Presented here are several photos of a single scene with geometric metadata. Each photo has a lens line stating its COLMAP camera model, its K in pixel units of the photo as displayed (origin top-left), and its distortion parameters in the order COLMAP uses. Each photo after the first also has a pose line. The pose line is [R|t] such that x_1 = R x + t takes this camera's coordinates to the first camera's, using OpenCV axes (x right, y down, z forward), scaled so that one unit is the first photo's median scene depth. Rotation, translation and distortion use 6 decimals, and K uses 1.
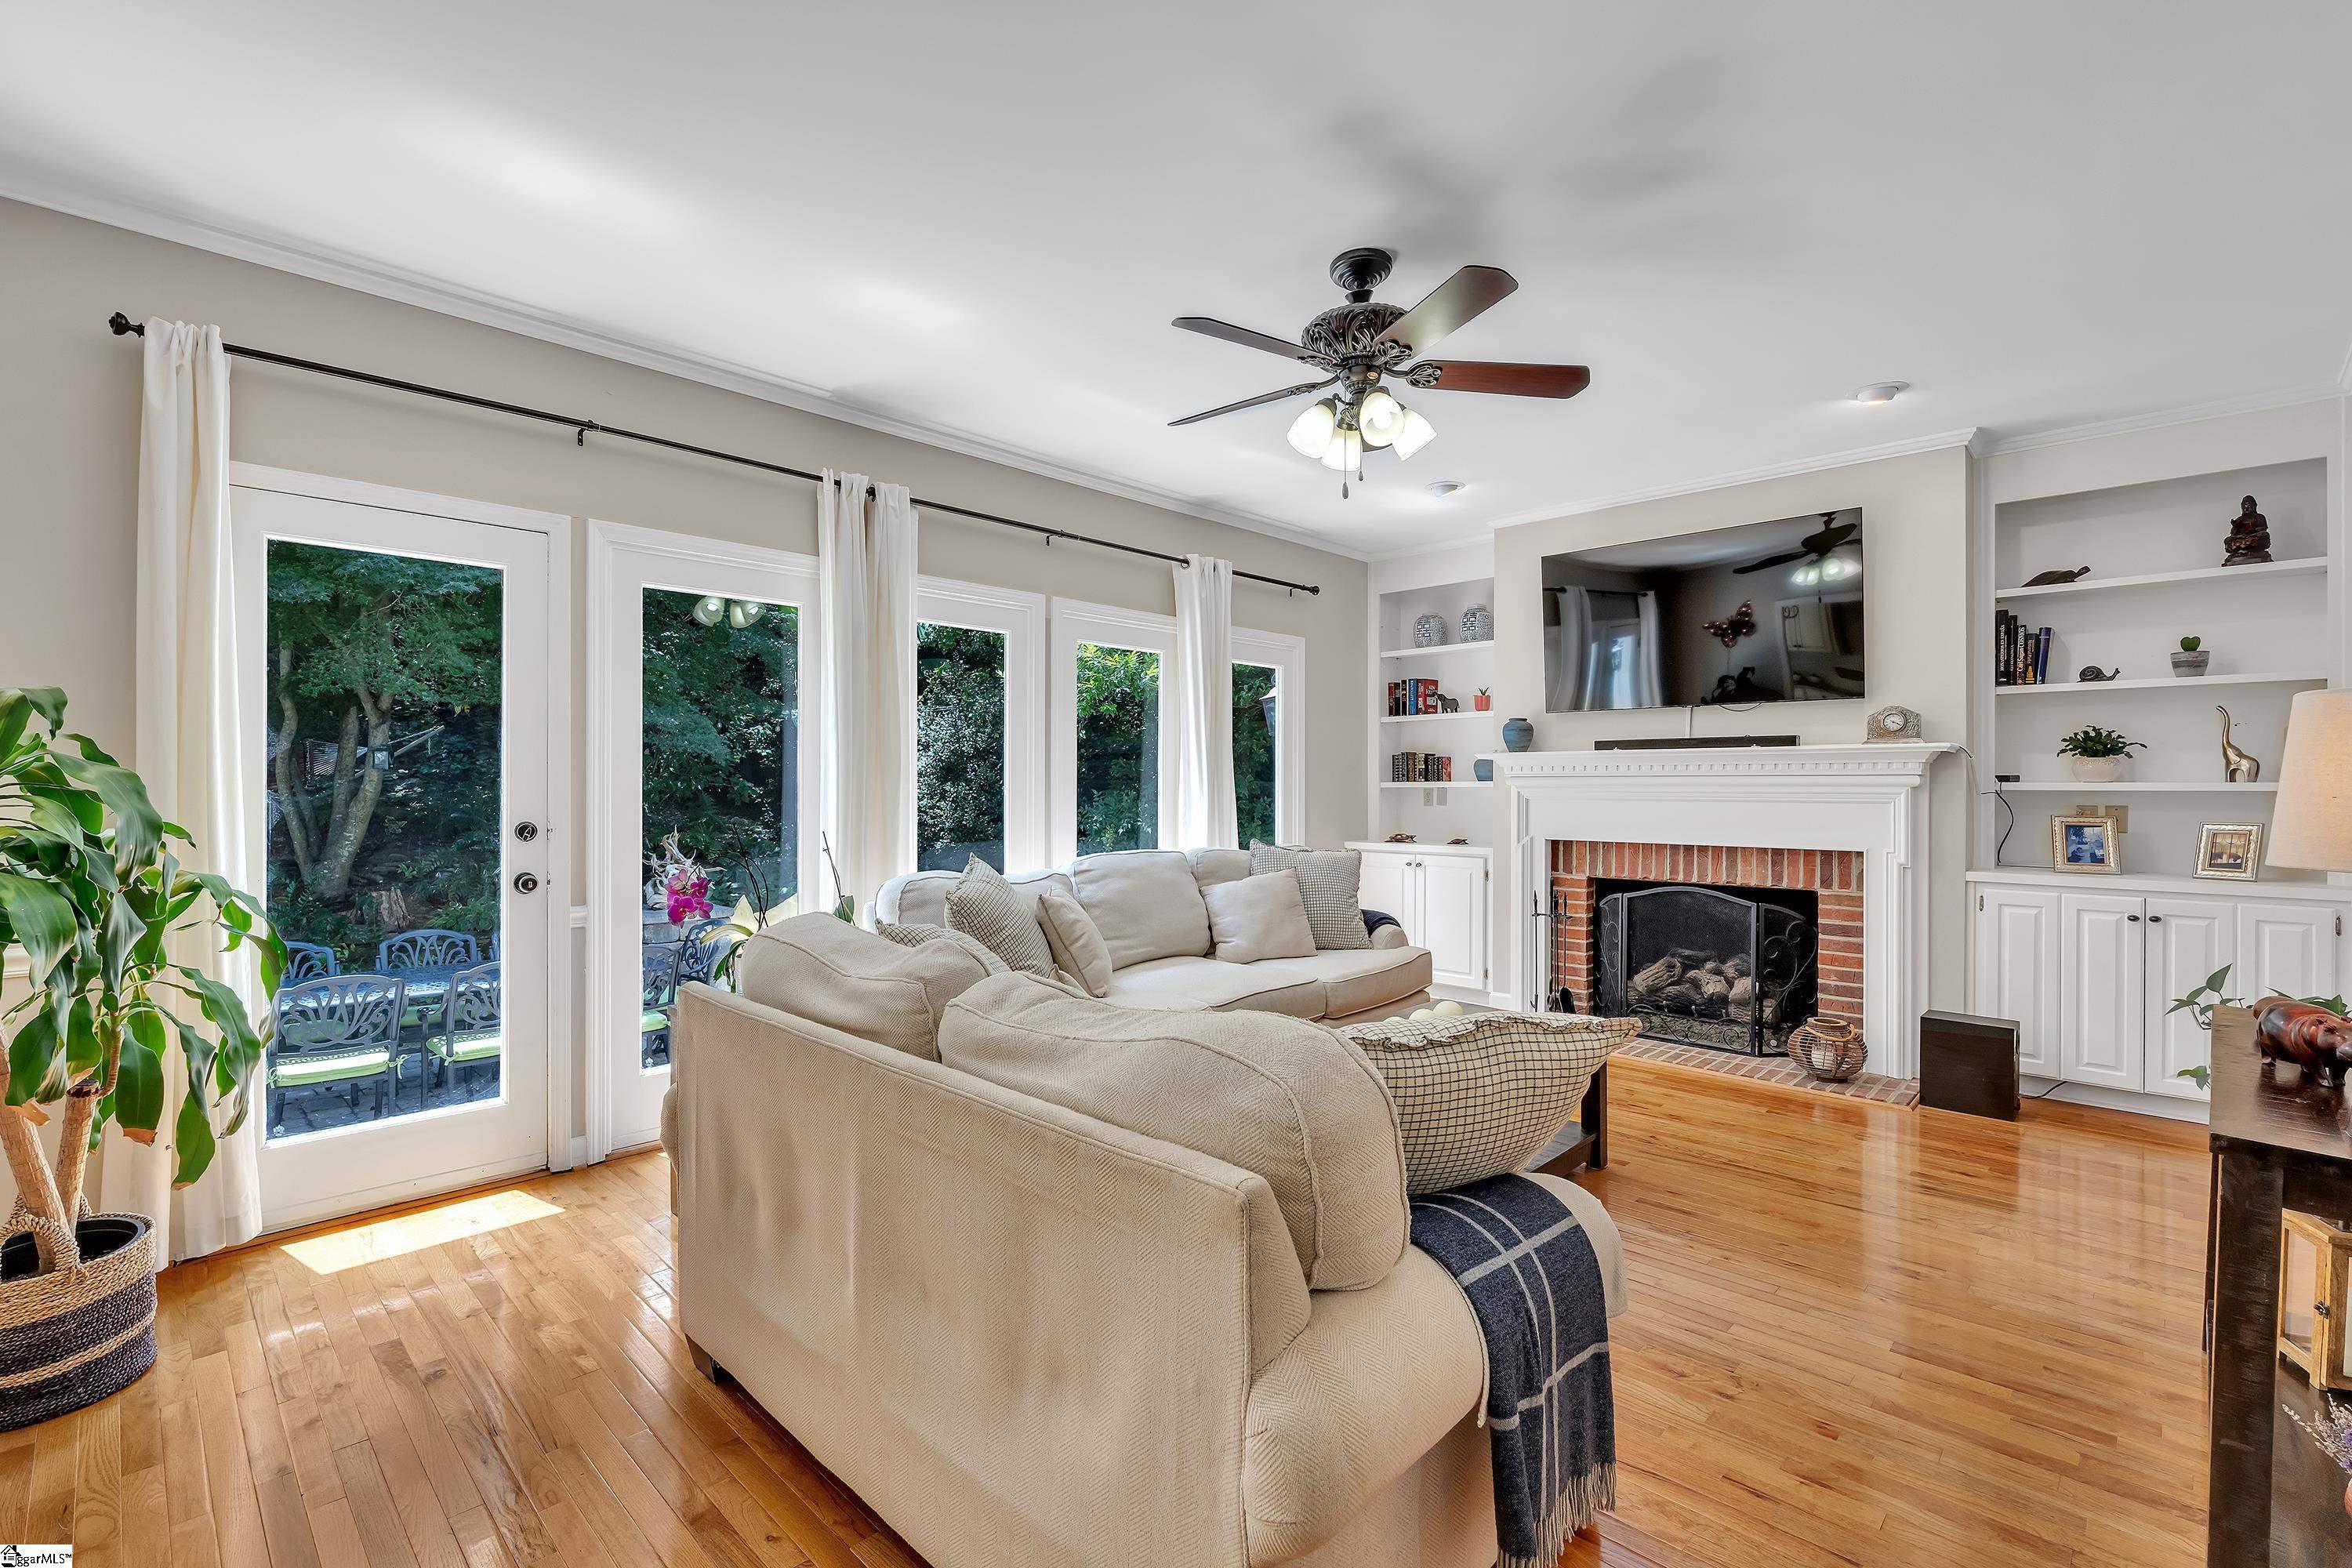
lens RADIAL K [[1045.7, 0, 1184.8], [0, 1045.7, 783.2], [0, 0, 1]] dist [-0.003339, -0.000869]
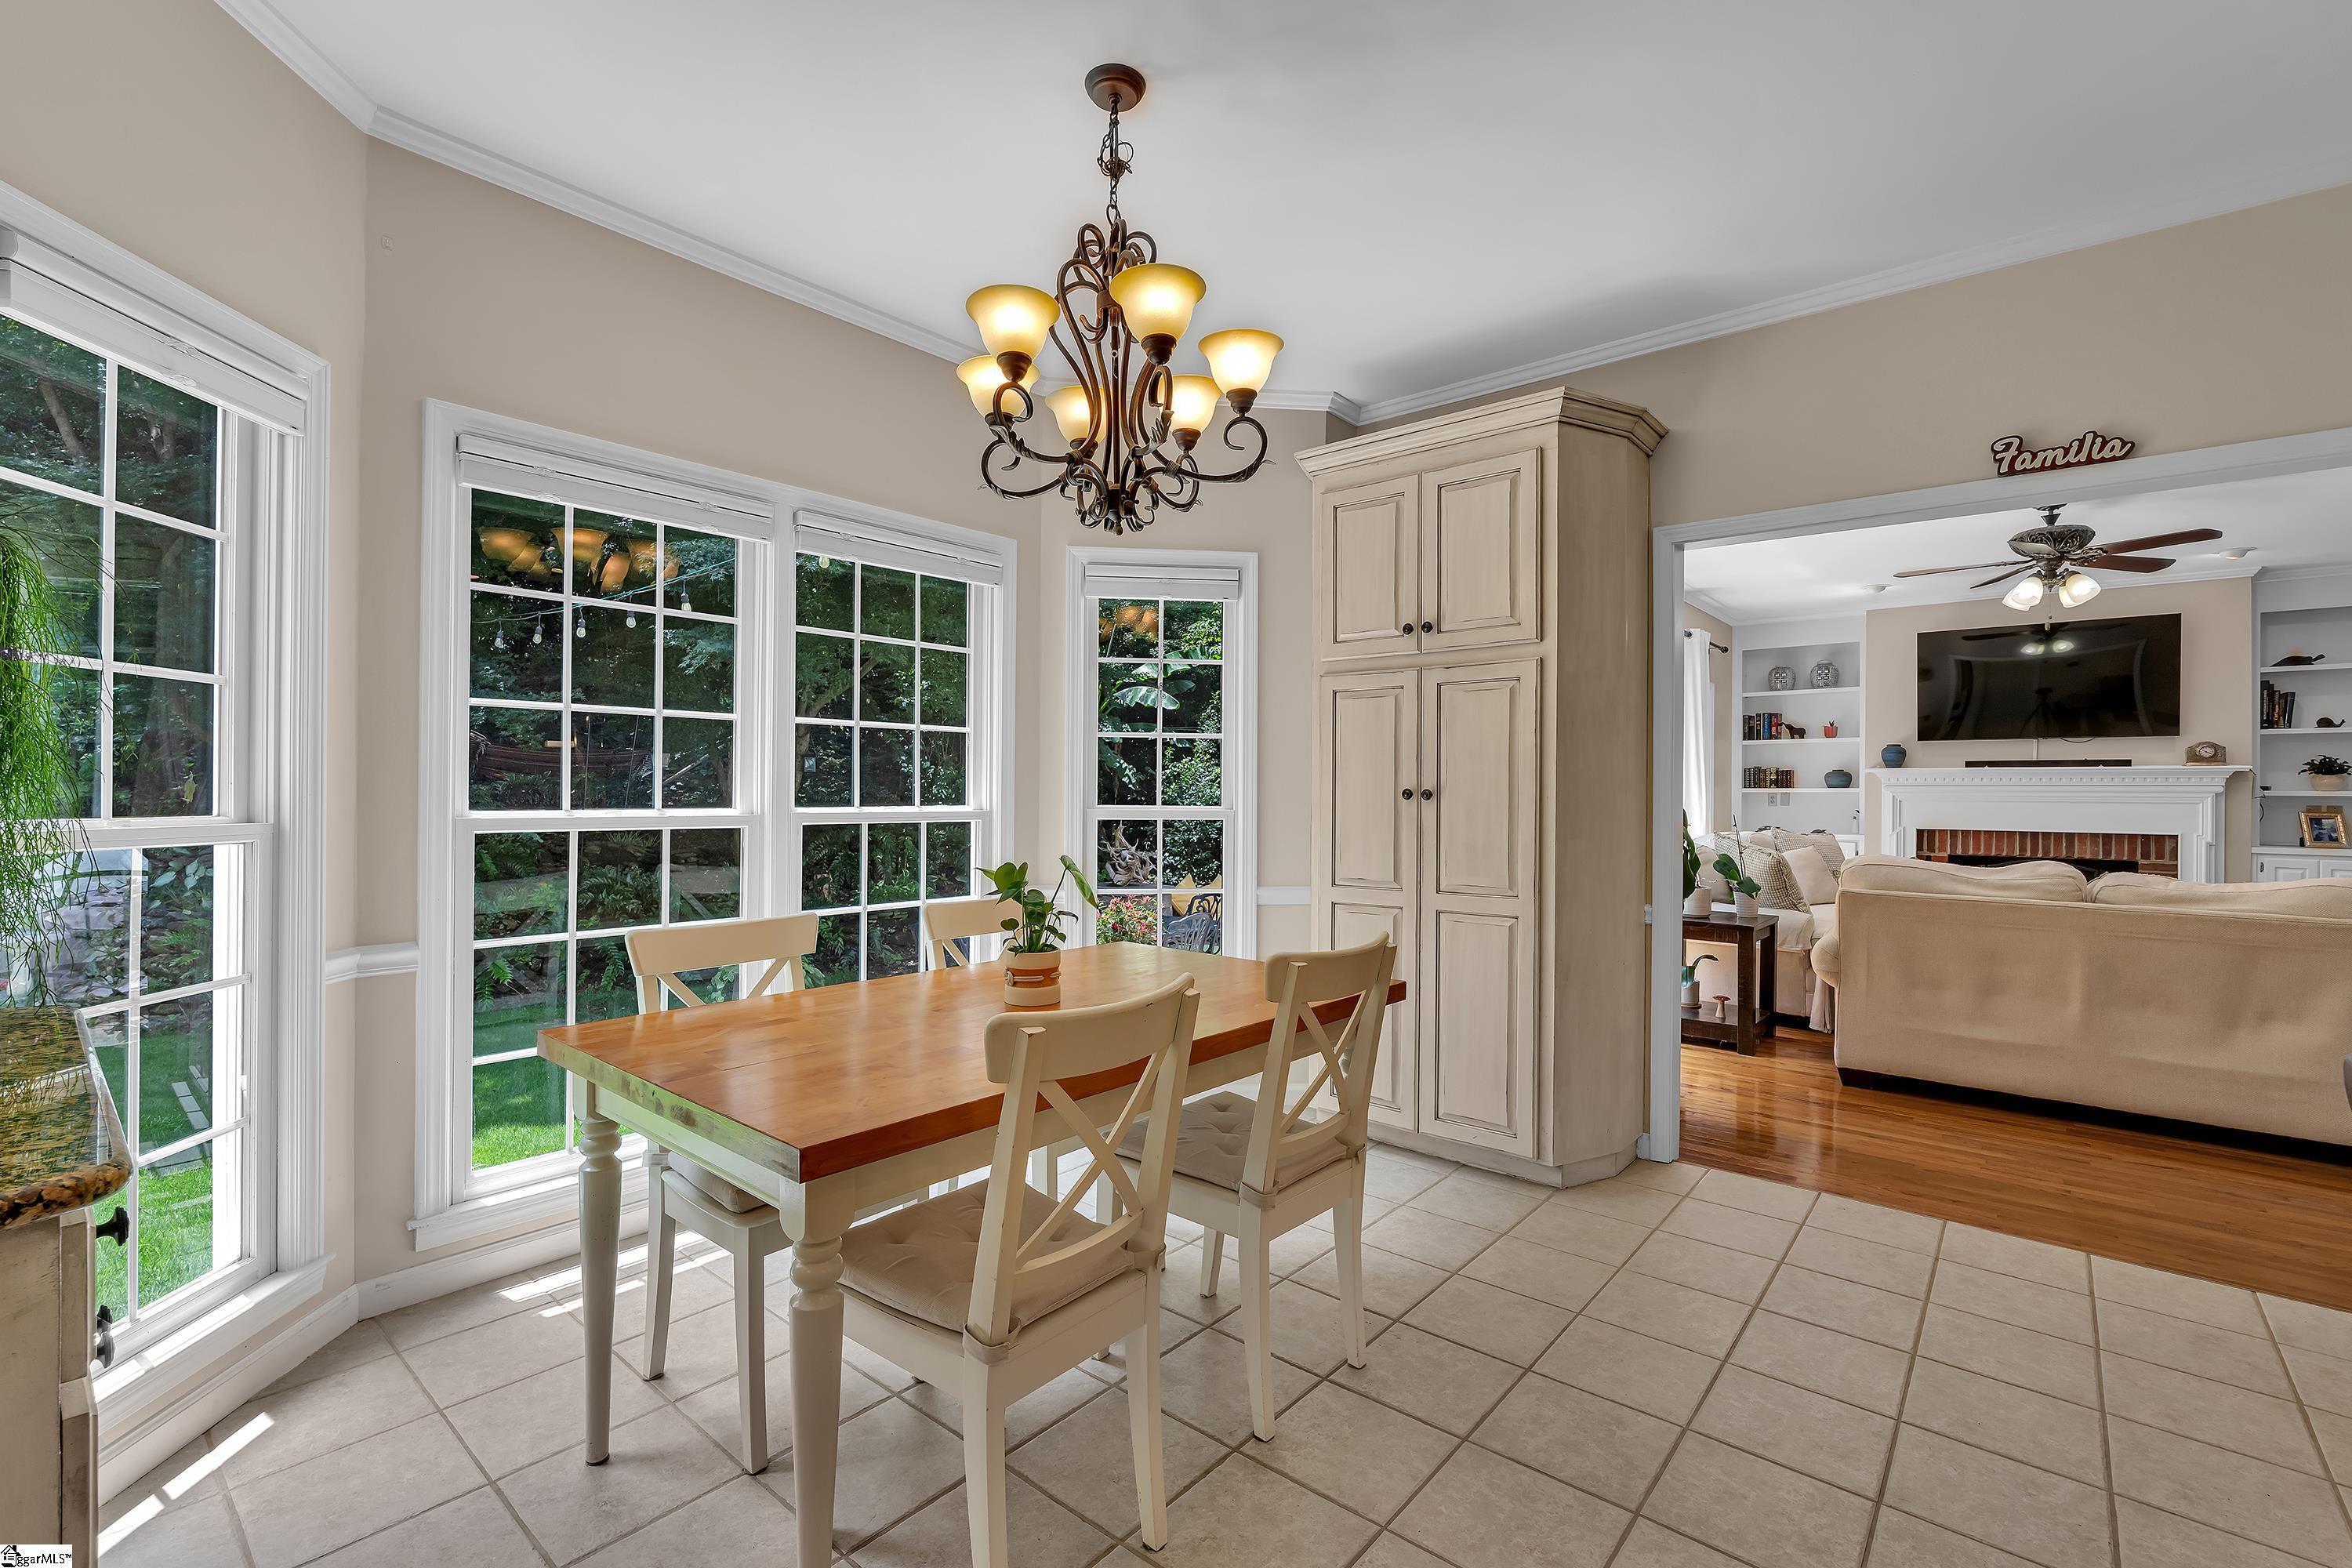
lens RADIAL K [[1045.7, 0, 1160.7], [0, 1045.7, 787.3], [0, 0, 1]] dist [-0.003339, -0.000869]
pose [[0.997933, 0.004491, 0.064105, -0.913170], [-0.004420, 0.999989, -0.001263, 0.003360], [-0.064110, 0.000977, 0.997942, -0.424564]]
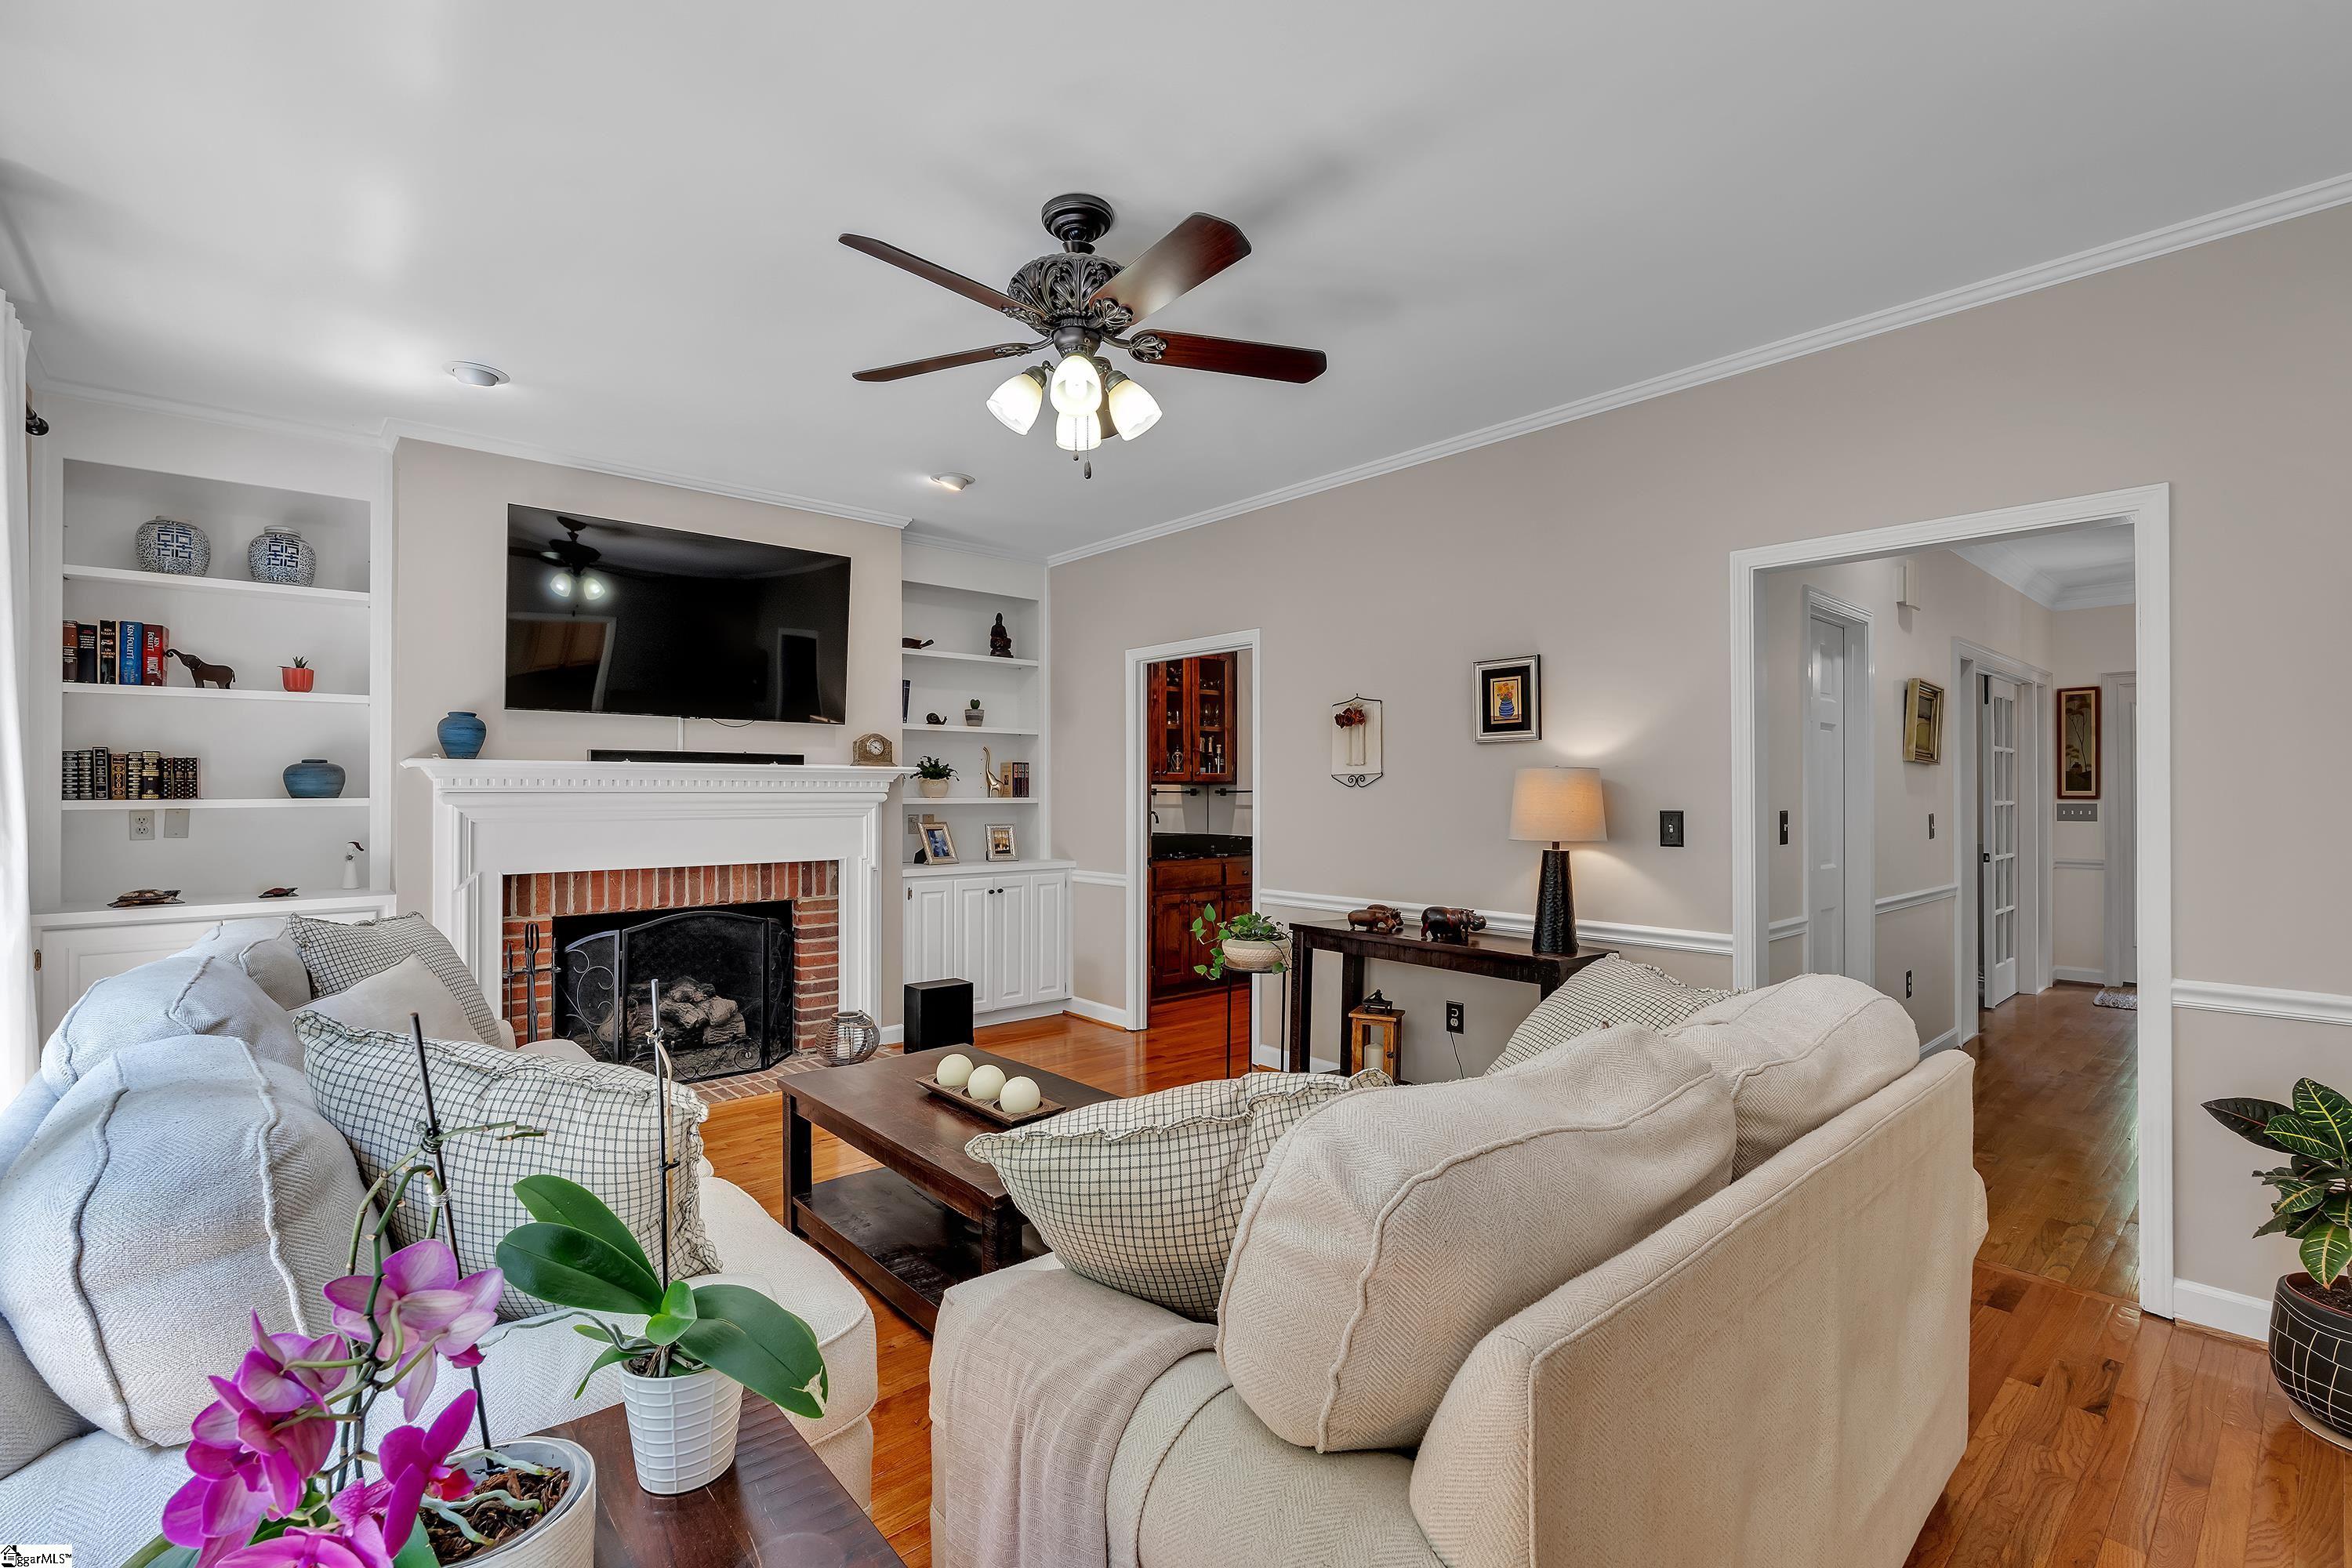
lens RADIAL K [[1045.7, 0, 1173.3], [0, 1045.7, 795.9], [0, 0, 1]] dist [-0.003339, -0.000869]
pose [[0.070246, -0.004504, 0.997520, -0.440784], [-0.000913, 0.999989, 0.004579, -0.009090], [-0.997529, -0.001233, 0.070241, 0.537424]]
